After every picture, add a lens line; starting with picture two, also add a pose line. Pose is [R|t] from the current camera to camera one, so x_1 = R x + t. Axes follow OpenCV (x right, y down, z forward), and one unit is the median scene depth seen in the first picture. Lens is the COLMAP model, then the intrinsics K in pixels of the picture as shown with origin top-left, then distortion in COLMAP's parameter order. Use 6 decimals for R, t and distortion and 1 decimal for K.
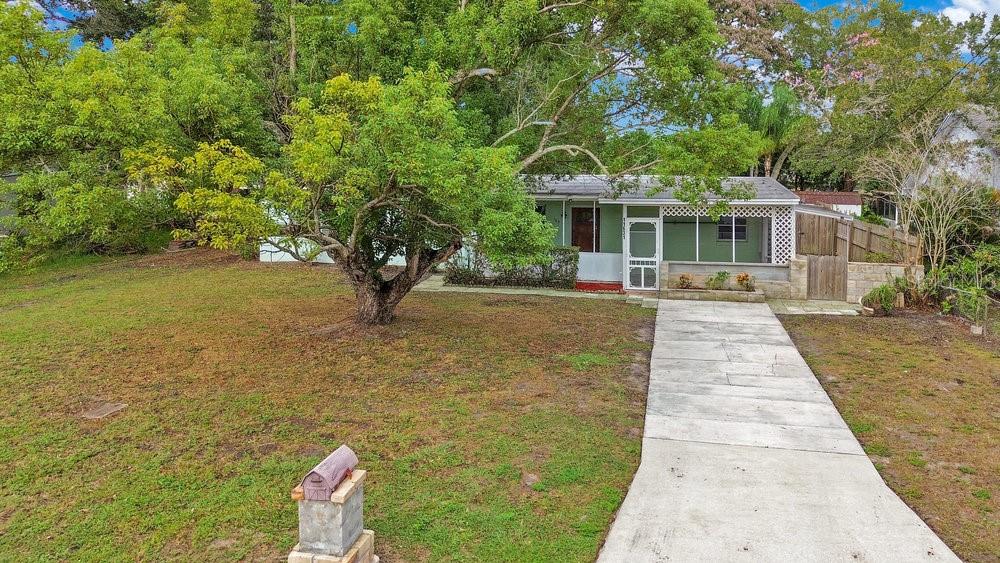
lens RADIAL K [[735.7, 0, 501.3], [0, 735.7, 232.1], [0, 0, 1]] dist [0.020822, -0.016693]
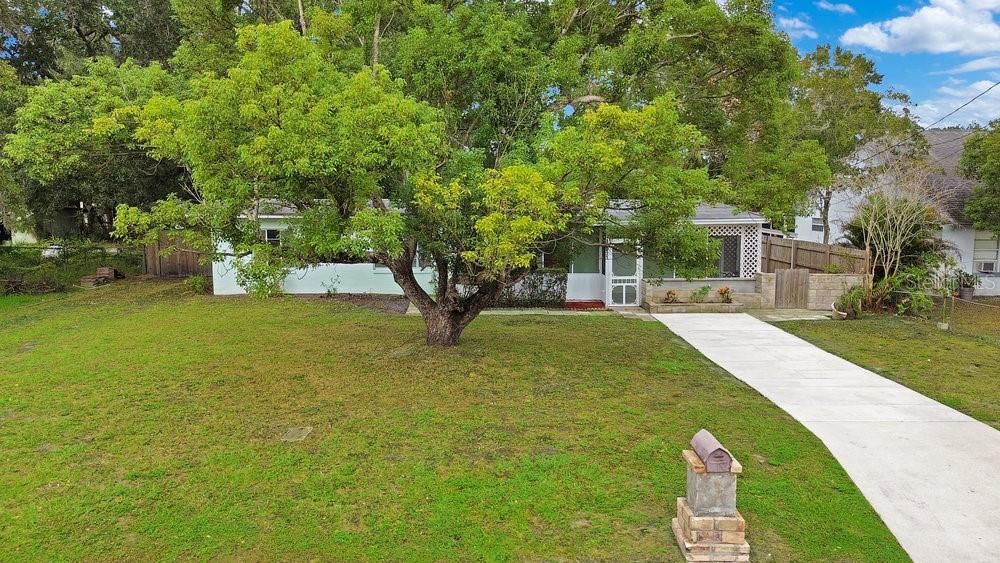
lens RADIAL K [[735.7, 0, 495.0], [0, 735.7, 309.1], [0, 0, 1]] dist [0.020822, -0.016693]
pose [[0.983399, -0.040346, 0.176912, -0.192536], [0.028286, 0.997134, 0.070174, 0.001704], [-0.179236, -0.064005, 0.981722, -0.021172]]
